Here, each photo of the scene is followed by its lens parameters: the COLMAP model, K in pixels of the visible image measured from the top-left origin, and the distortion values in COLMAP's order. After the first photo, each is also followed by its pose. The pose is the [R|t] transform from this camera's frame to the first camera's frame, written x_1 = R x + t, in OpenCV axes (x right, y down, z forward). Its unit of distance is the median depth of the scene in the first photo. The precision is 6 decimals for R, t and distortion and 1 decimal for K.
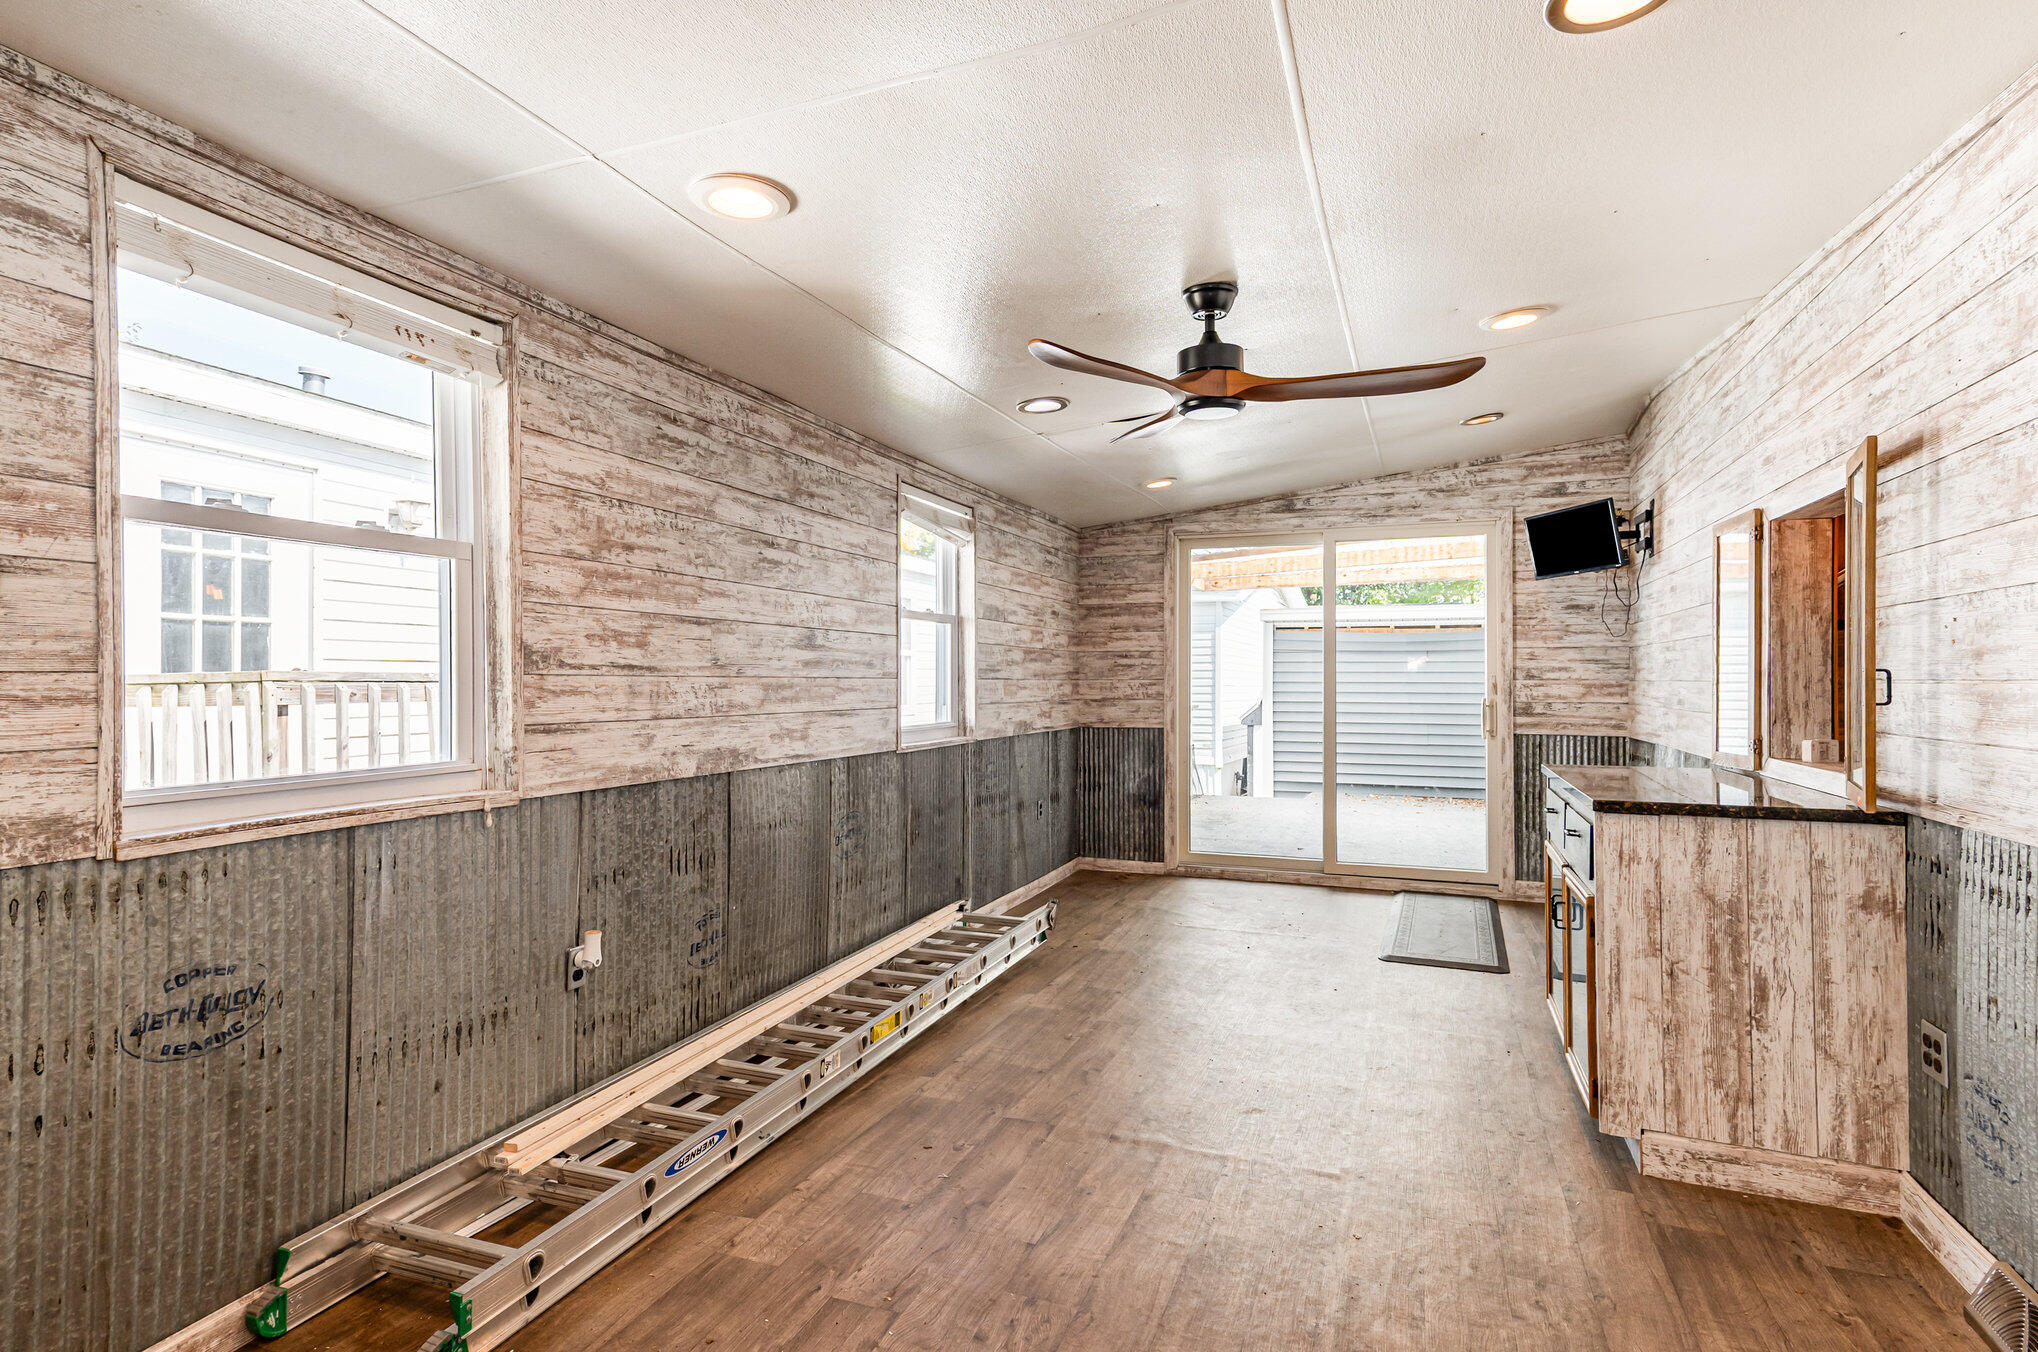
lens RADIAL K [[1098.0, 0, 1019.0], [0, 1098.0, 676.0], [0, 0, 1]] dist [0.022521, 0.000318]
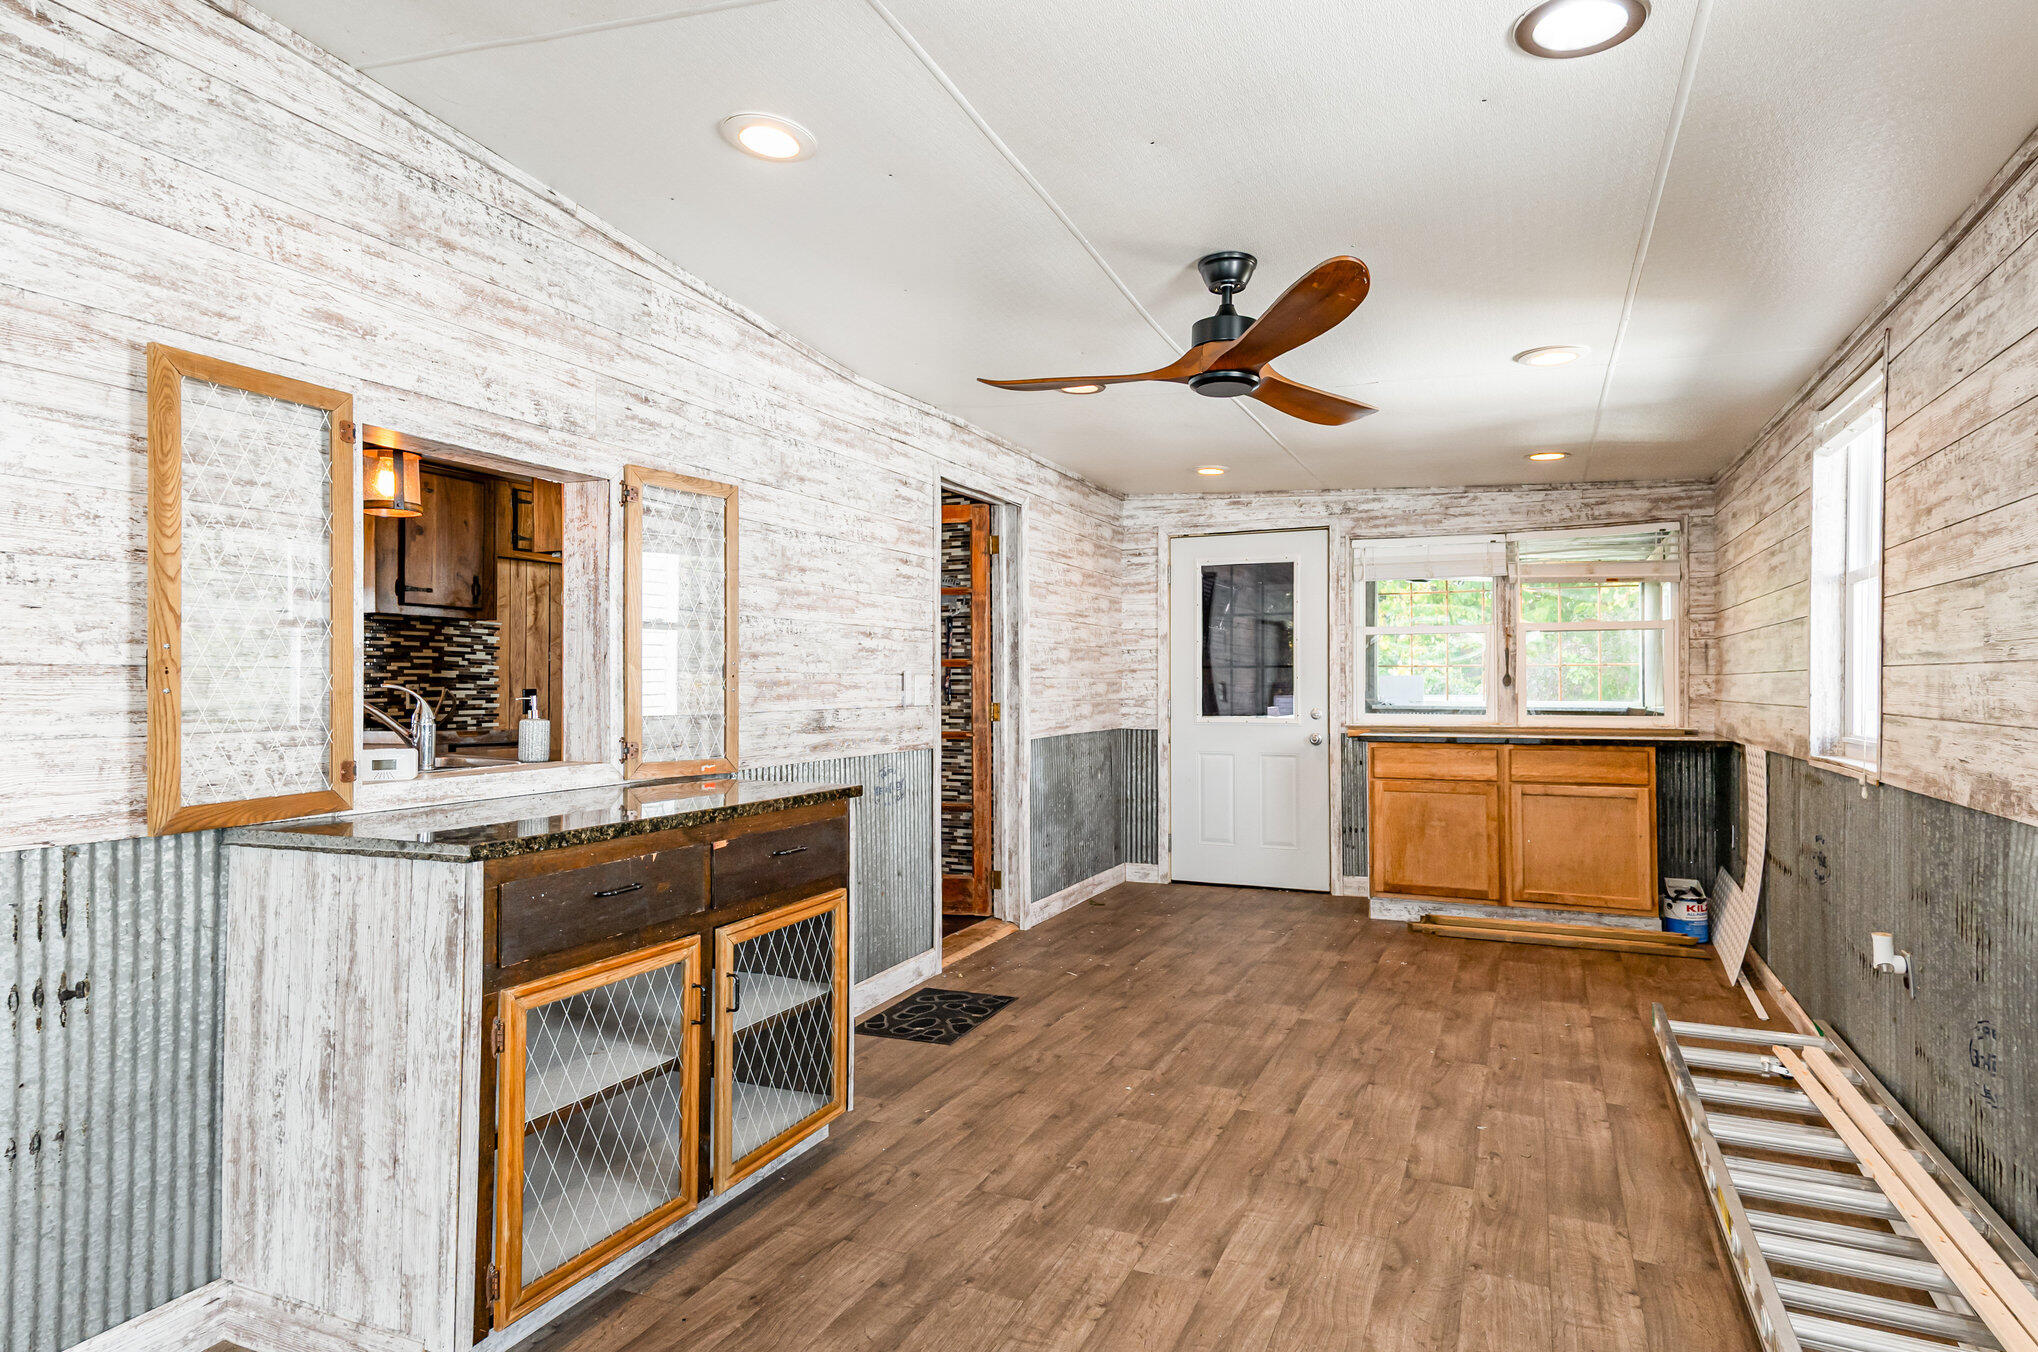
lens RADIAL K [[1123.3, 0, 1019.0], [0, 1123.3, 676.0], [0, 0, 1]] dist [-0.002191, -0.000365]
pose [[-0.997817, 0.000008, 0.066038, 0.285141], [-0.000467, 0.999974, -0.007177, 0.015224], [-0.066036, -0.007192, -0.997791, 1.944149]]
